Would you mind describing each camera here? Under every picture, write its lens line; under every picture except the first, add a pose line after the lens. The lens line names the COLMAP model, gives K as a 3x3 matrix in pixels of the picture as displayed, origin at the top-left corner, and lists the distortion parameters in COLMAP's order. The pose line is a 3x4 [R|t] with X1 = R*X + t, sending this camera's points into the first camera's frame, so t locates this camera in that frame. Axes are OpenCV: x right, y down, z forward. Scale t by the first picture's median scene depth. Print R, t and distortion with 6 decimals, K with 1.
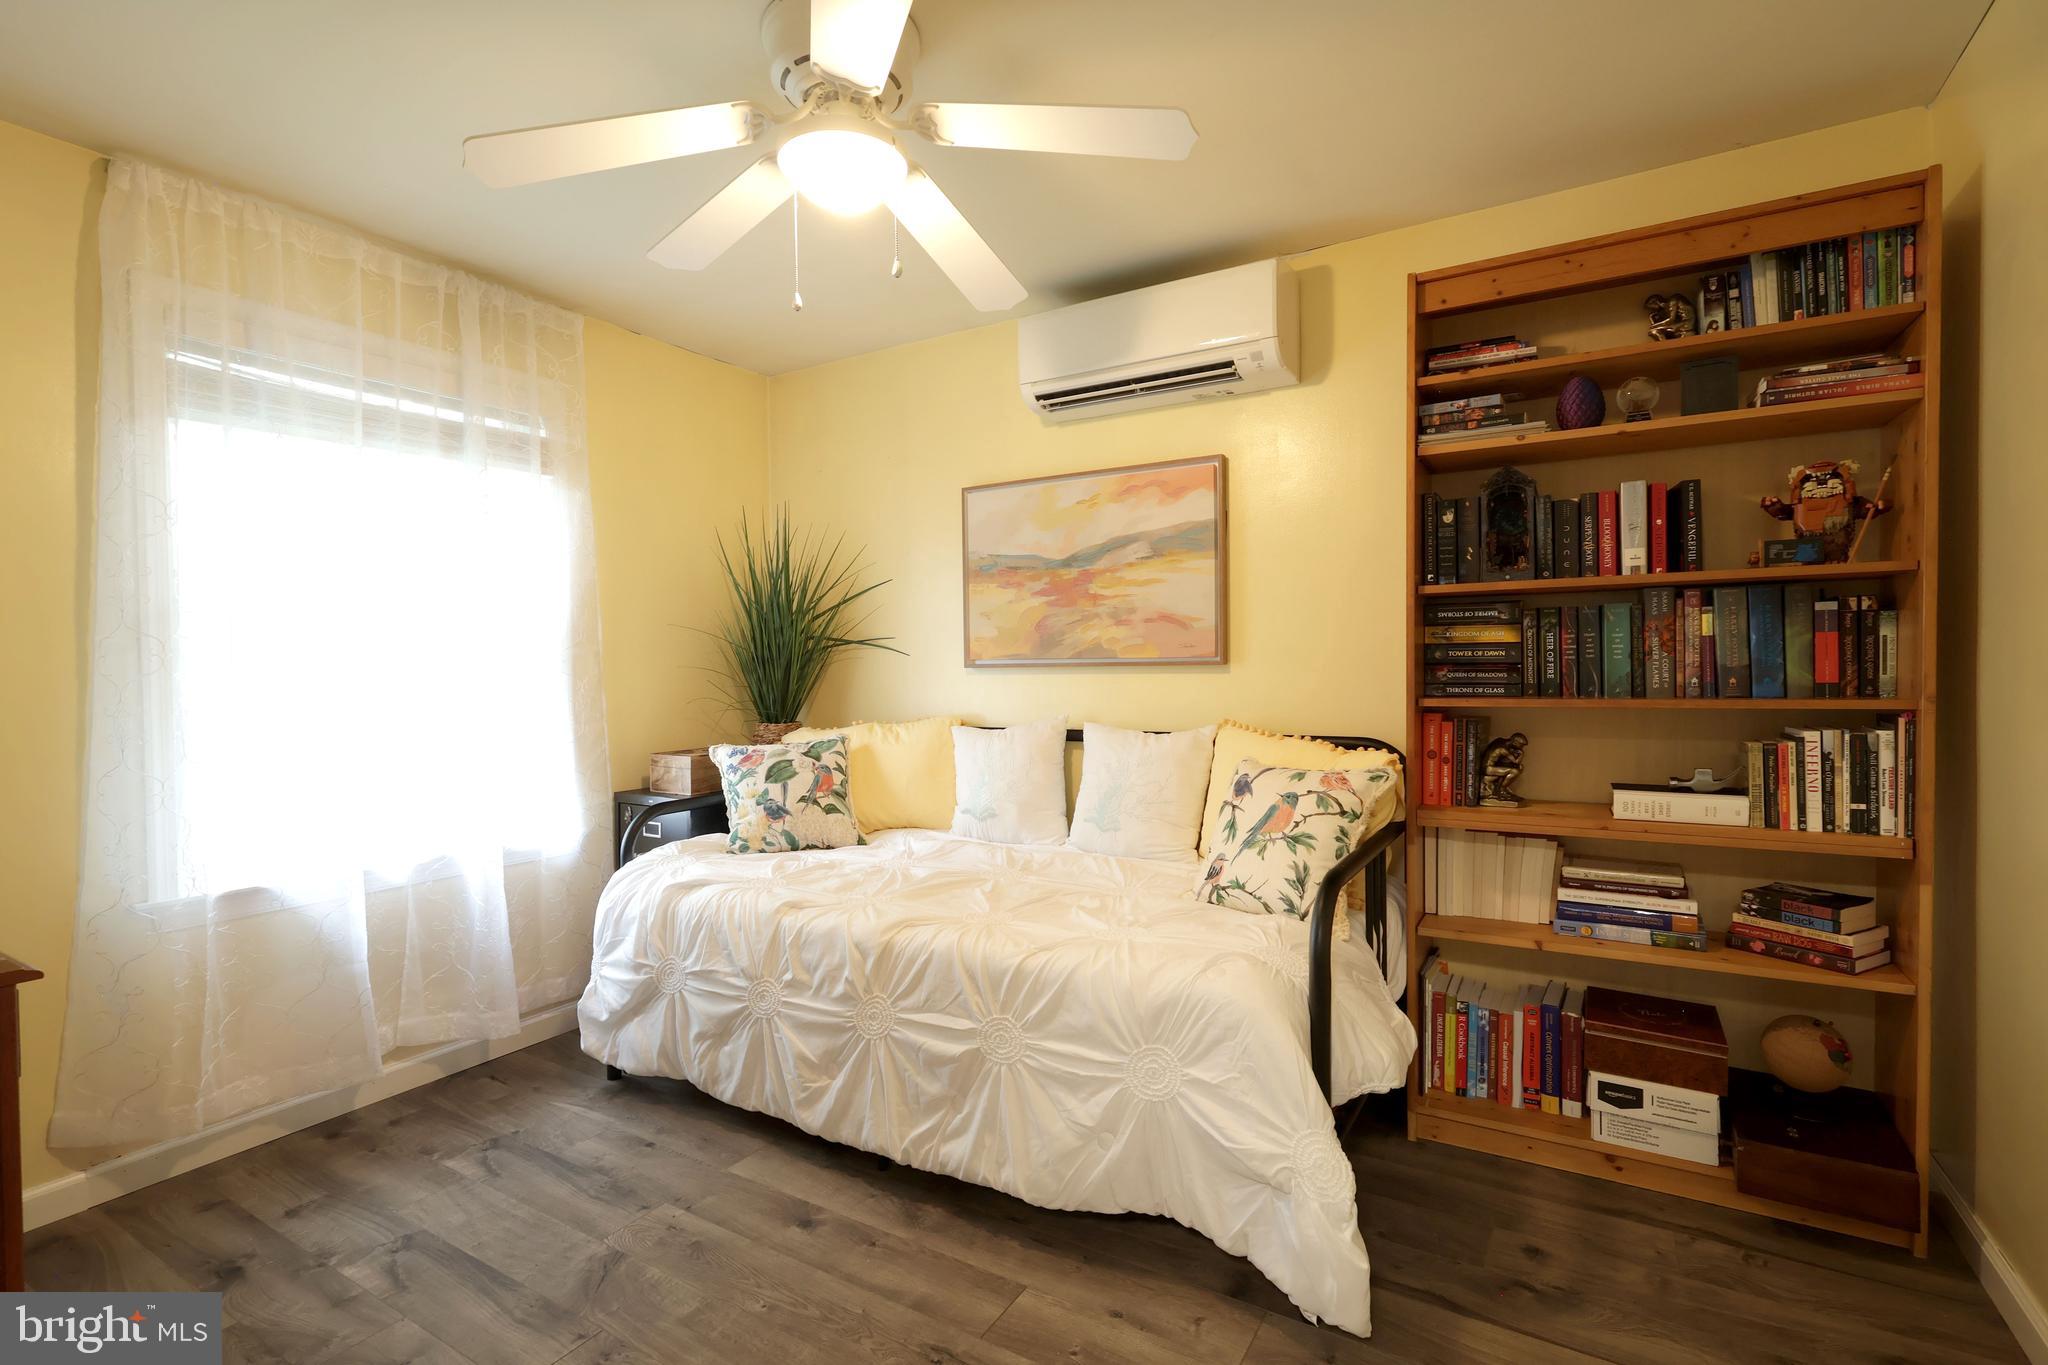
lens RADIAL K [[977.0, 0, 1007.3], [0, 977.0, 672.2], [0, 0, 1]] dist [0.005512, 0.000019]
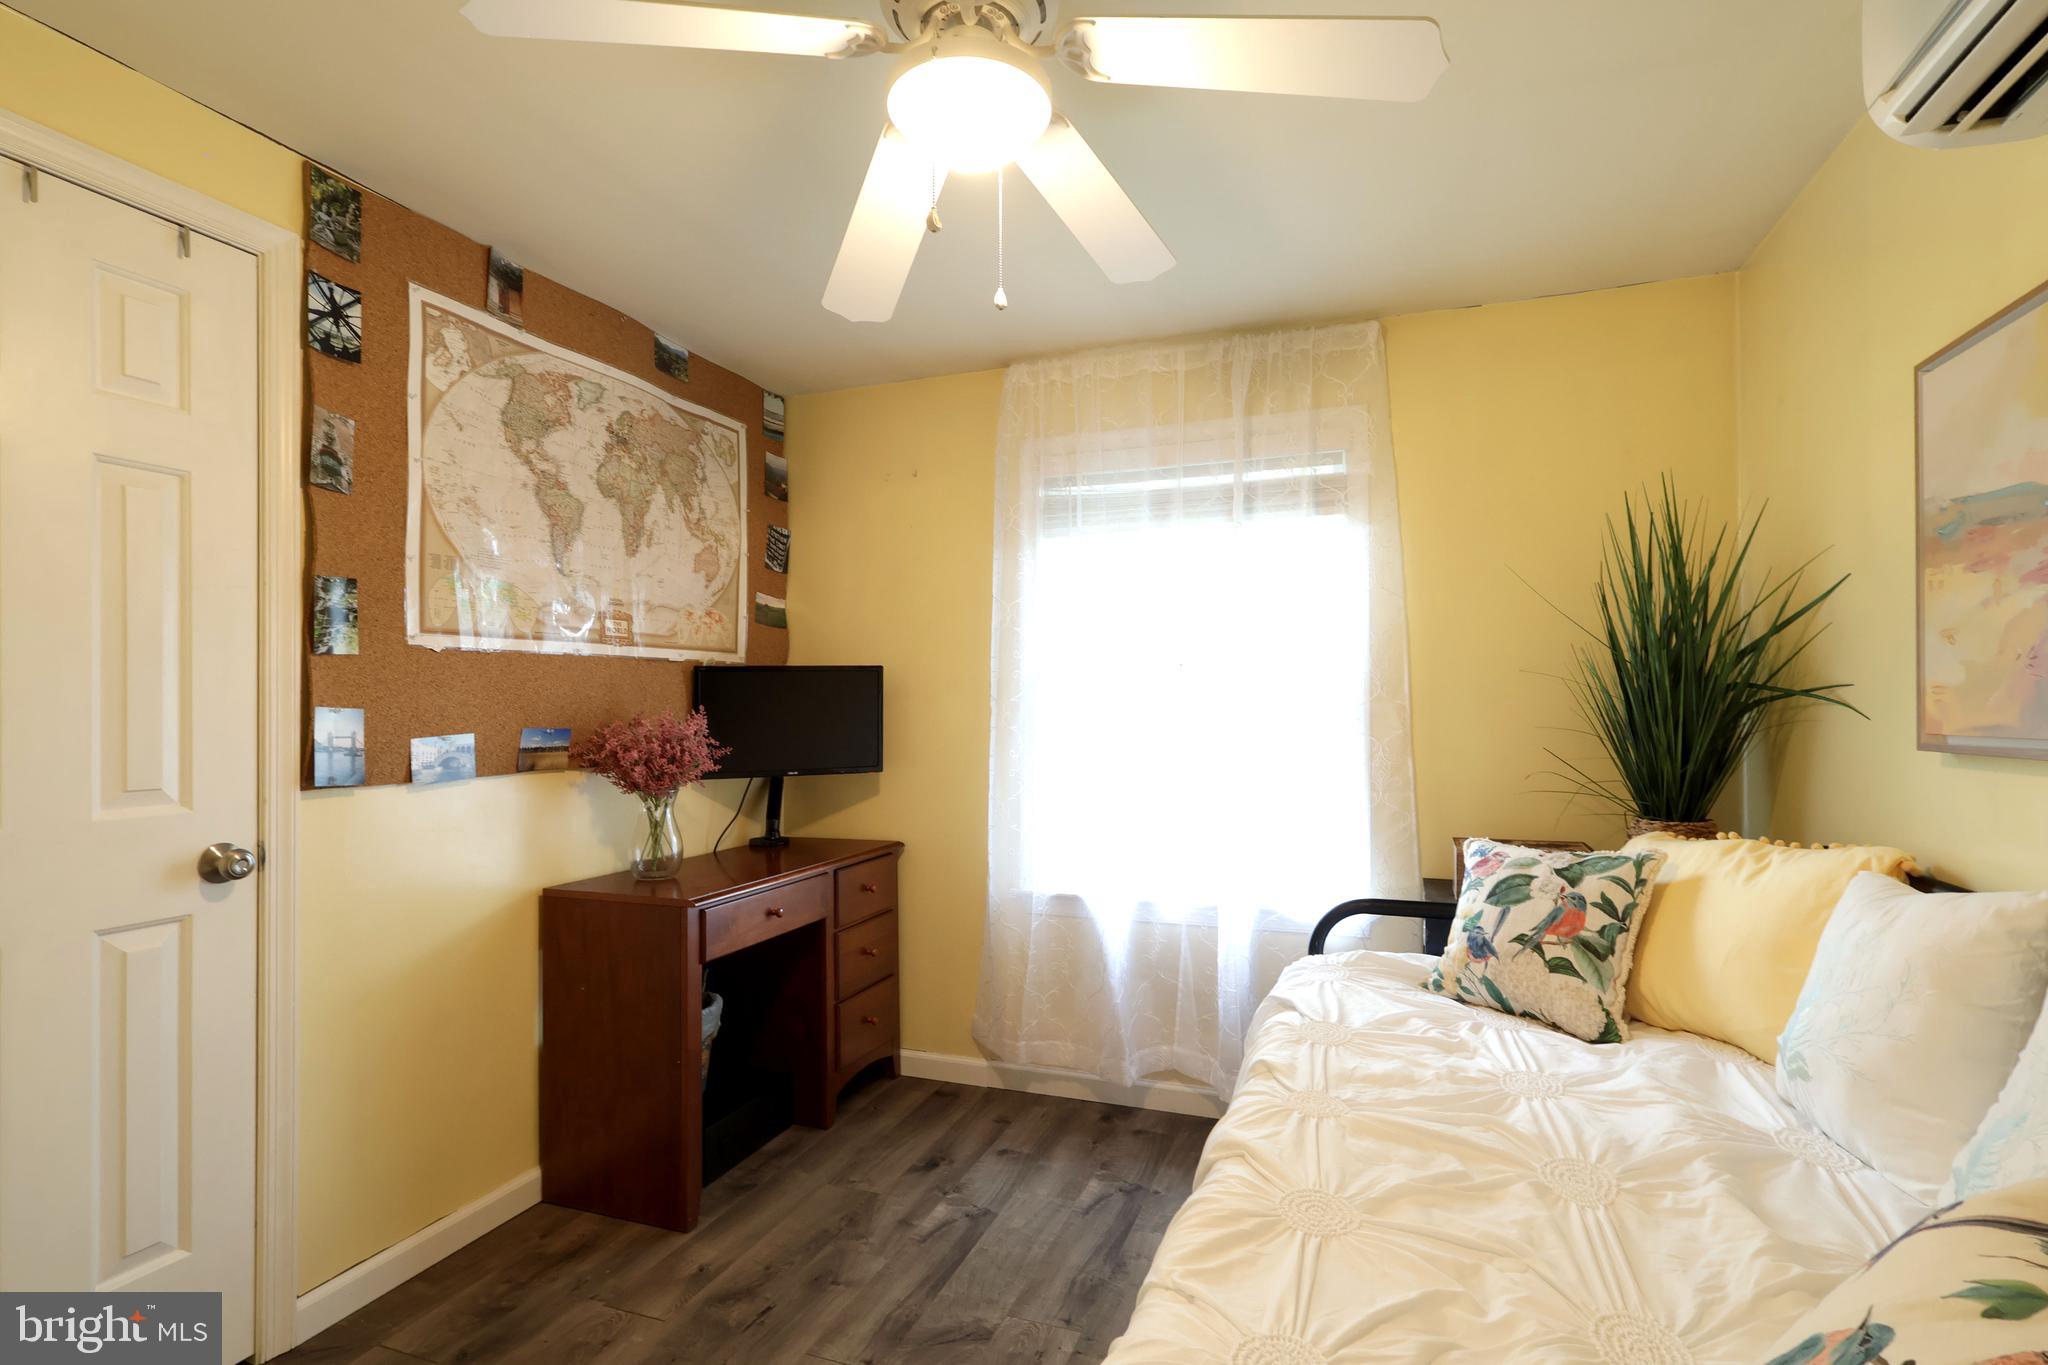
lens RADIAL K [[977.0, 0, 1011.8], [0, 977.0, 697.8], [0, 0, 1]] dist [0.005512, 0.000019]
pose [[0.191180, 0.001586, -0.981554, 0.372848], [-0.009172, 0.999958, -0.000171, -0.028556], [0.981512, 0.009036, 0.191187, 0.544542]]
